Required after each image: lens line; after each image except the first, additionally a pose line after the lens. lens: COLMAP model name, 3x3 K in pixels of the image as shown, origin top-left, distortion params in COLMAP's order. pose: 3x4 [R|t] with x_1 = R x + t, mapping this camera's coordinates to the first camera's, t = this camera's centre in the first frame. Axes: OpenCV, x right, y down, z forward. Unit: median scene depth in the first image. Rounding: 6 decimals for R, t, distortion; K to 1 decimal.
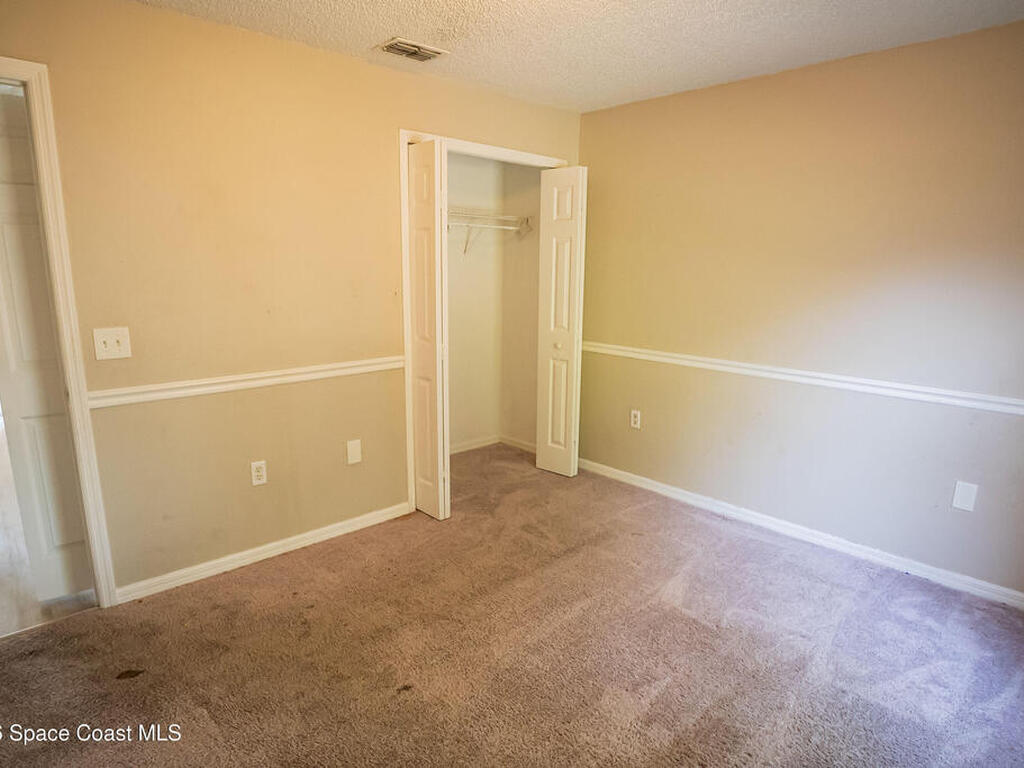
lens RADIAL K [[563.7, 0, 509.0], [0, 563.7, 389.8], [0, 0, 1]] dist [-0.077026, 0.030822]
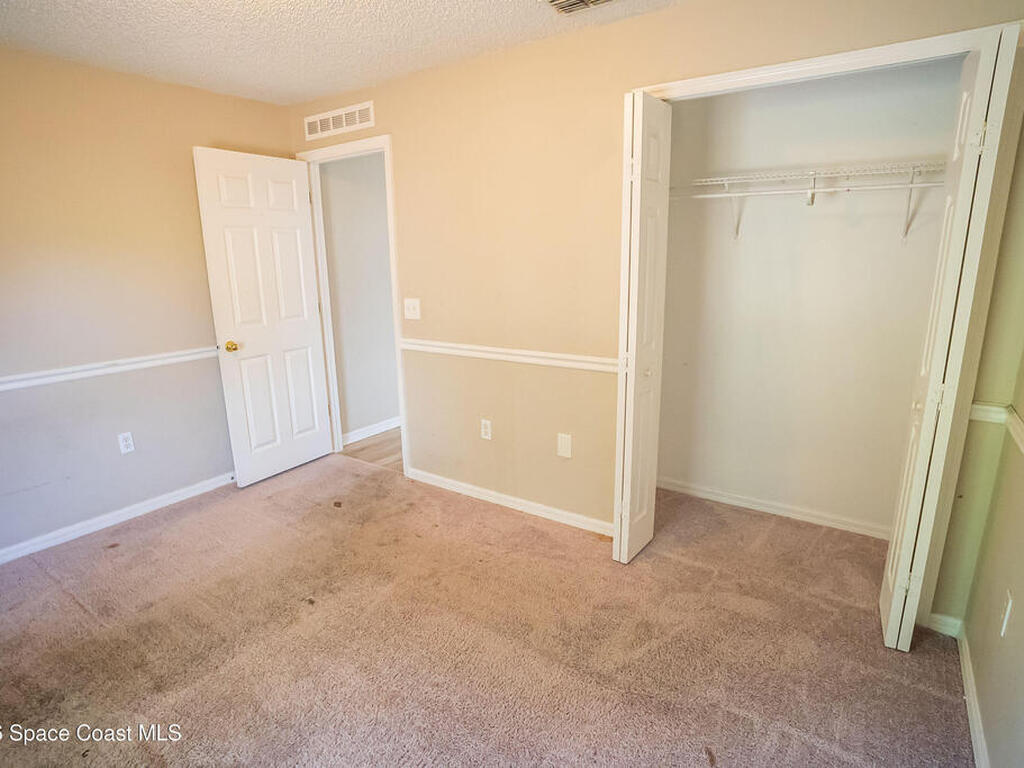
lens RADIAL K [[563.7, 0, 509.0], [0, 563.7, 389.8], [0, 0, 1]] dist [-0.077026, 0.030822]
pose [[0.224000, 0.219744, -0.949493, 0.694143], [-0.185339, 0.966075, 0.179857, -0.160605], [0.956804, 0.135690, 0.257128, 0.716914]]
